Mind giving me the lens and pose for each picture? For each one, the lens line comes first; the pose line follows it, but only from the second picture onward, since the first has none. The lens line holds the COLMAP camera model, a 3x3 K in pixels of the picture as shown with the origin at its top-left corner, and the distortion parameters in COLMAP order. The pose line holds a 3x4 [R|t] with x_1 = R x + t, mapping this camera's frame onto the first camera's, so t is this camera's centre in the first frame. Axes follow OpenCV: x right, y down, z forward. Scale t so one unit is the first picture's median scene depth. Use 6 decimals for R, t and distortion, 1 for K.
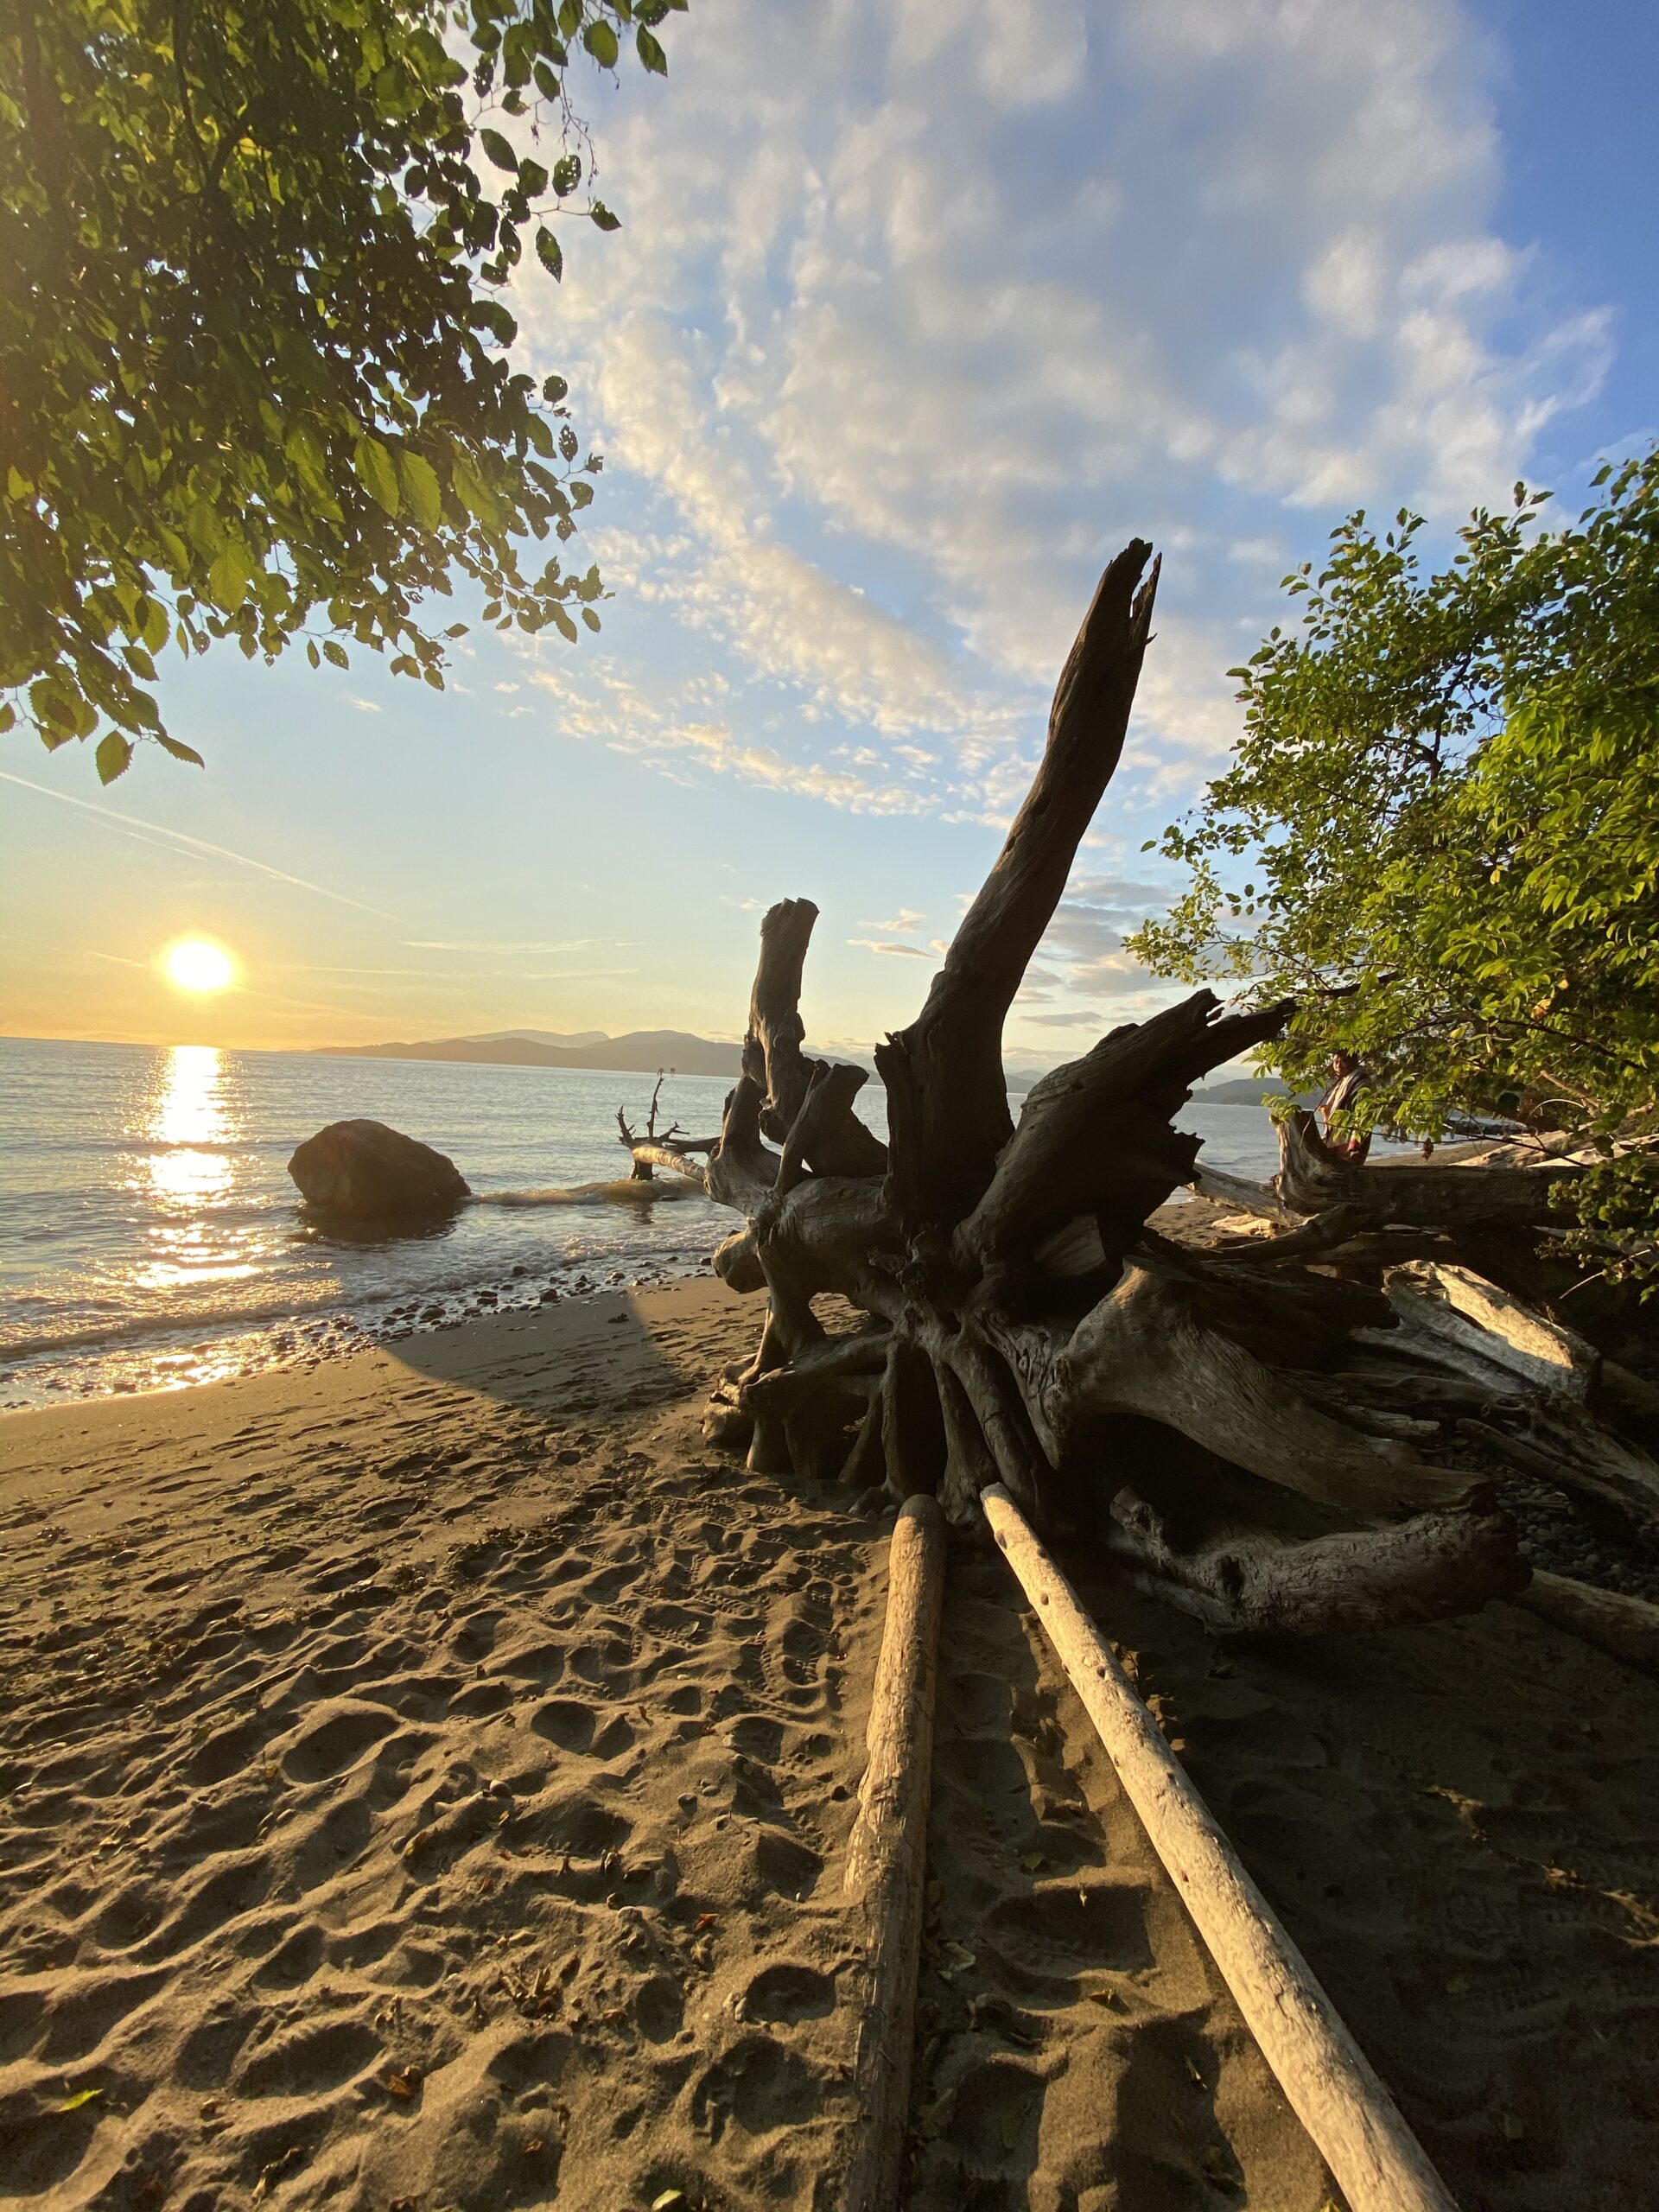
lens RADIAL K [[887.9, 0, 830.7], [0, 887.9, 1112.3], [0, 0, 1]] dist [-0.000377, -0.000051]
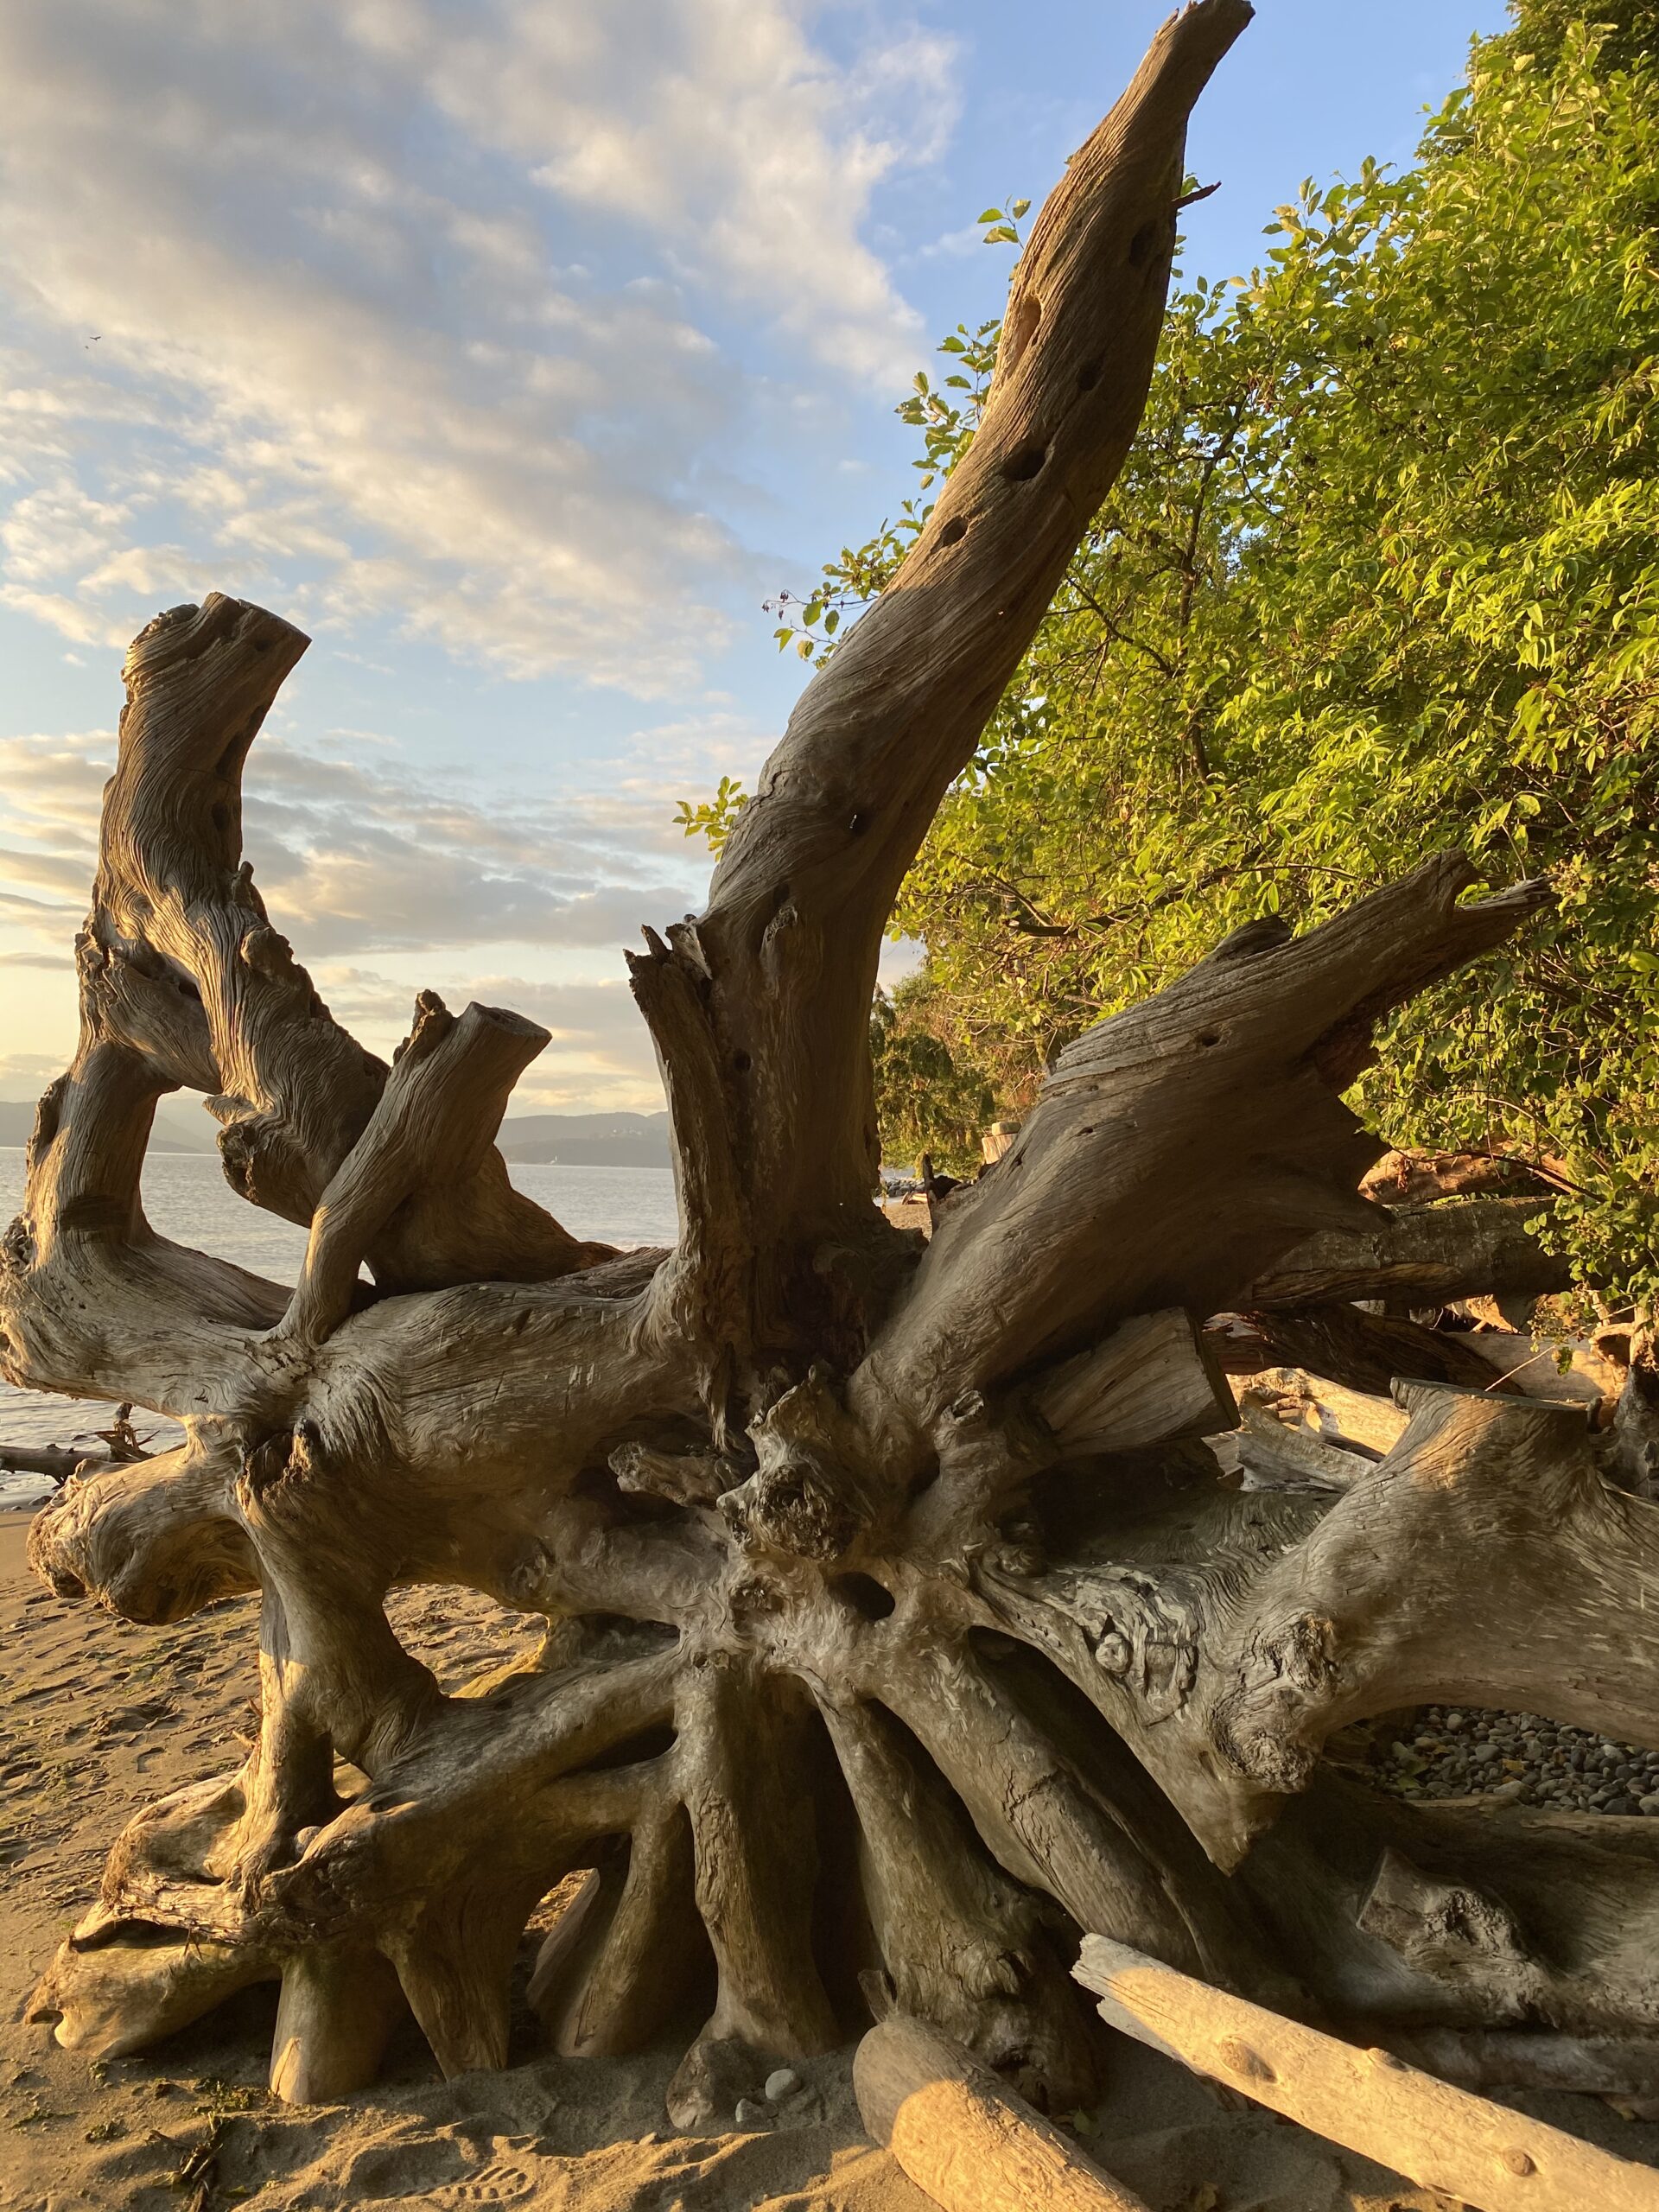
lens RADIAL K [[1682.1, 0, 831.0], [0, 1682.1, 1099.4], [0, 0, 1]] dist [0.001378, -0.022815]
pose [[0.813254, -0.001474, 0.581907, -0.327438], [0.031553, 0.998637, -0.041569, 0.027598], [-0.581053, 0.052167, 0.812192, 0.309640]]
